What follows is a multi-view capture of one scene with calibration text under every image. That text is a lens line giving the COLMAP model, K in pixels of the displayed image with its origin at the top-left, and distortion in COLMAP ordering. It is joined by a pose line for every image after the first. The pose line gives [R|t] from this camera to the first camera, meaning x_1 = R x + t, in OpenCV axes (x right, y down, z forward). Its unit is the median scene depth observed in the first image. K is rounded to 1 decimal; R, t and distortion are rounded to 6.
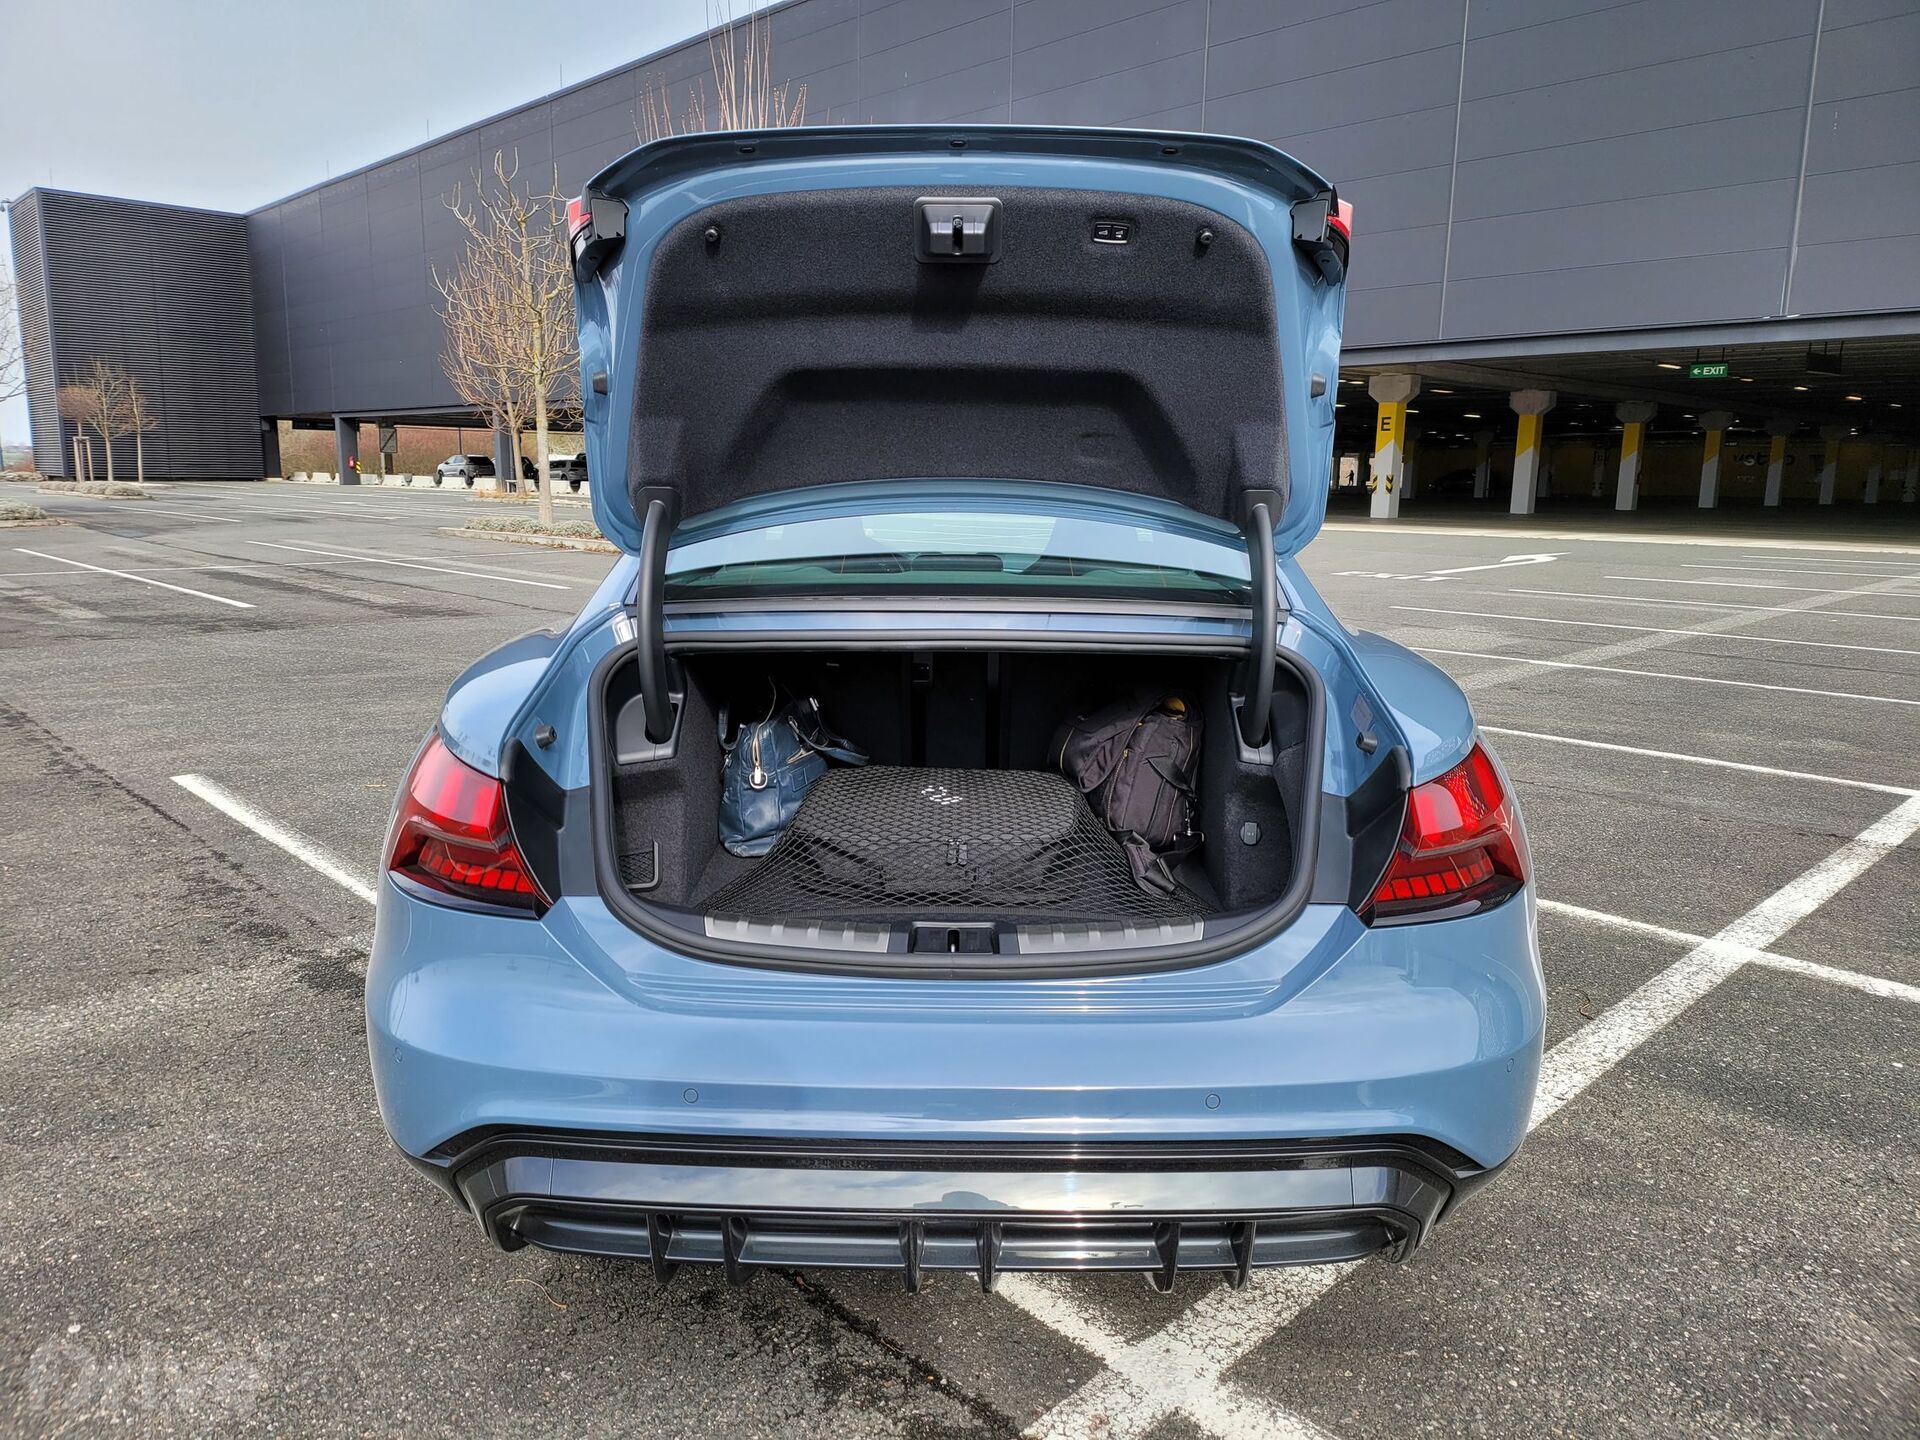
lens RADIAL K [[1427.8, 0, 954.9], [0, 1427.8, 711.2], [0, 0, 1]] dist [0.062916, -0.001540]
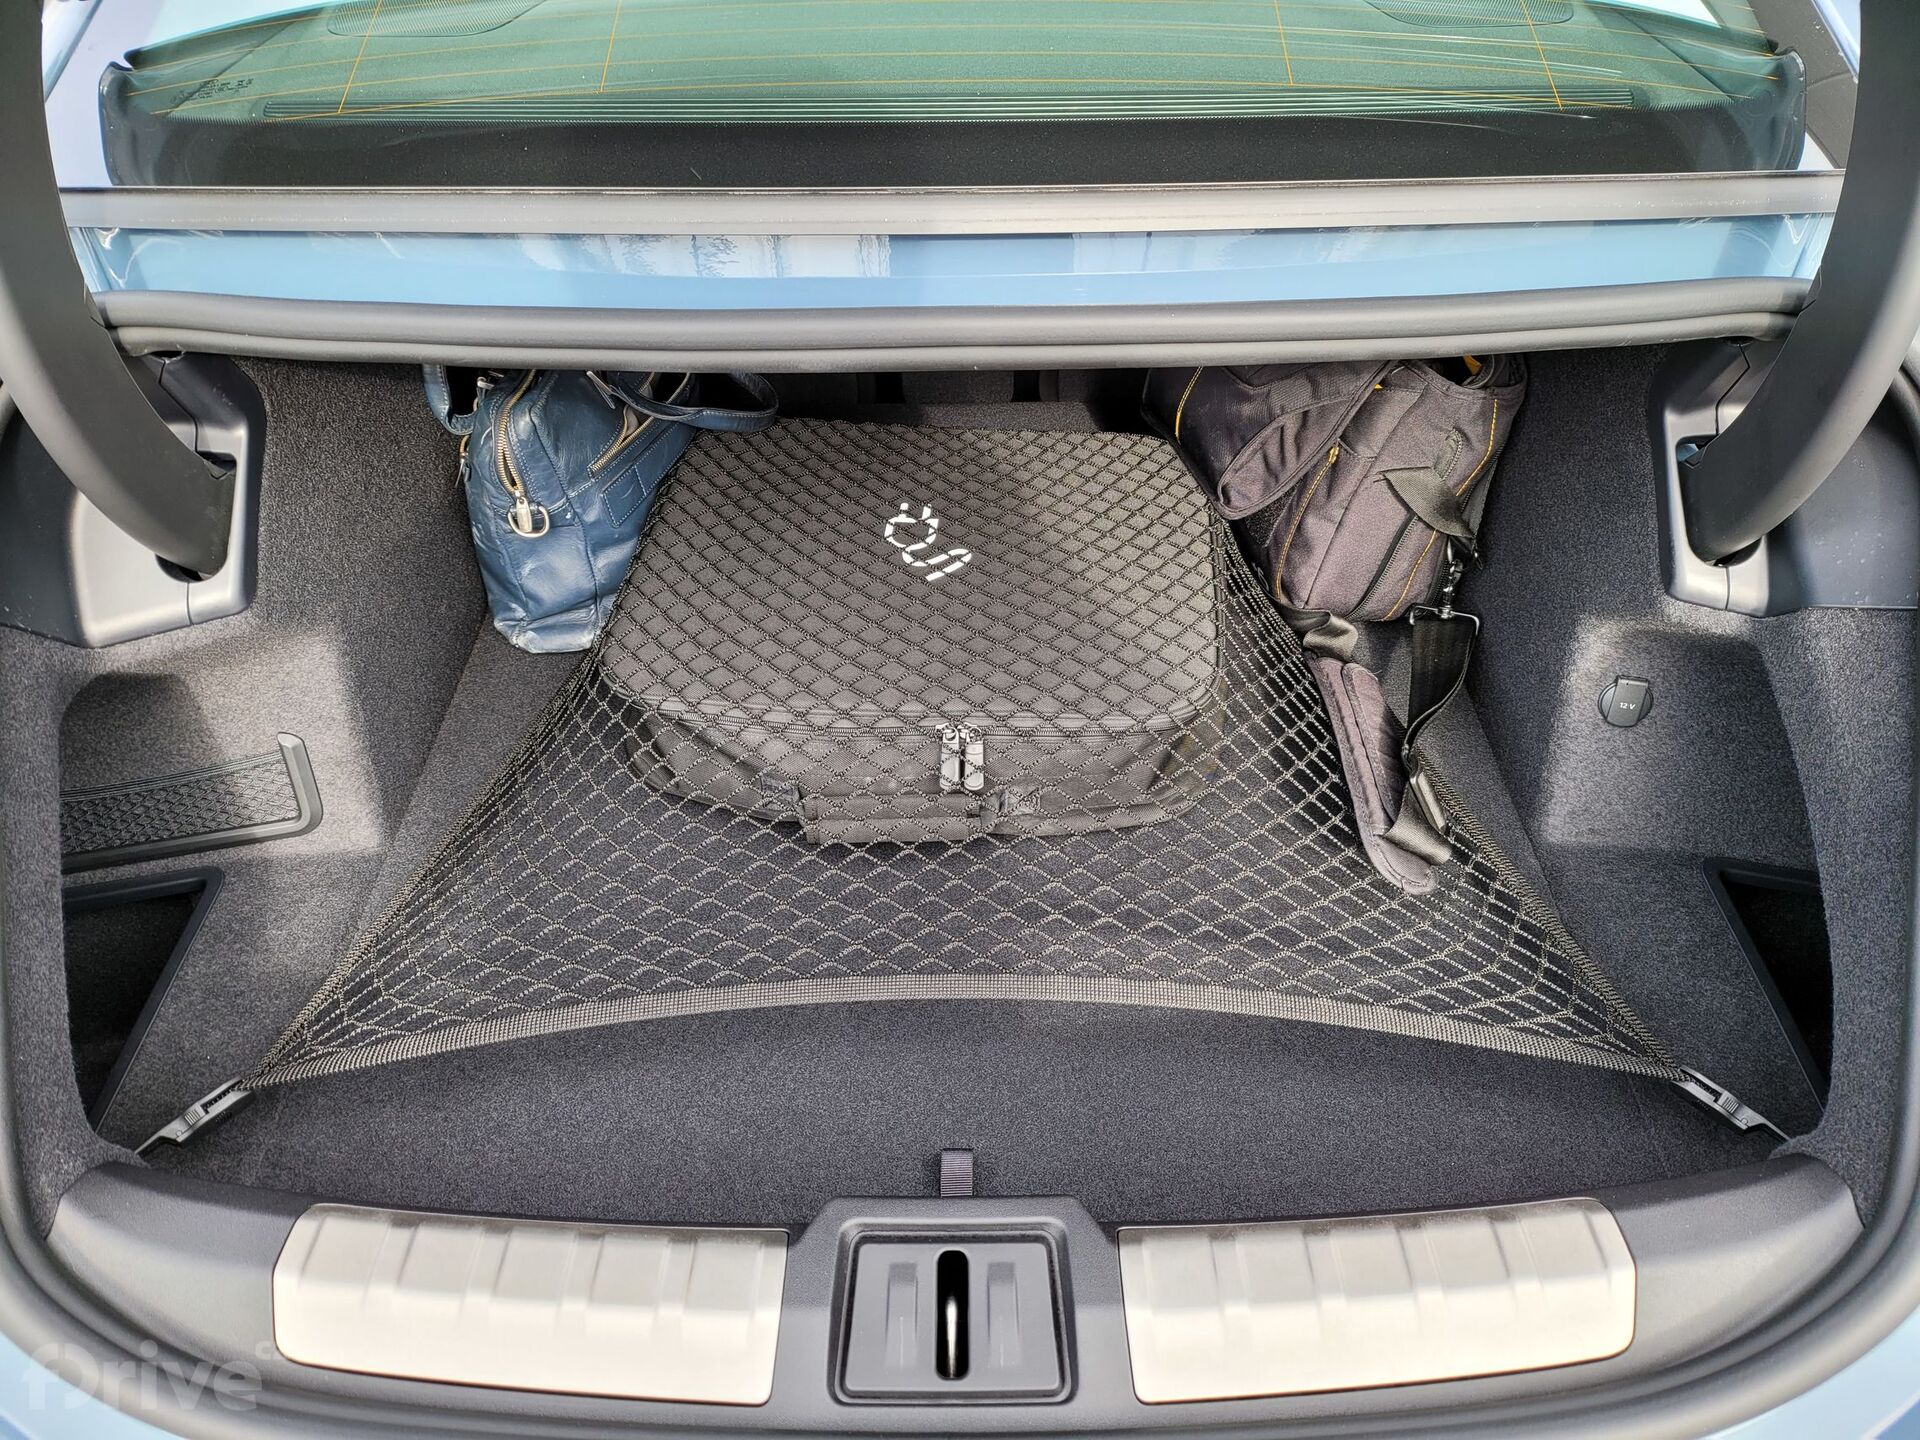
lens RADIAL K [[1358.3, 0, 959.3], [0, 1358.3, 722.0], [0, 0, 1]] dist [0.038439, 0.000720]
pose [[0.999868, -0.012381, -0.010563, 0.005396], [0.016040, 0.859452, 0.510966, -0.119594], [0.002752, -0.511067, 0.859536, 0.591175]]
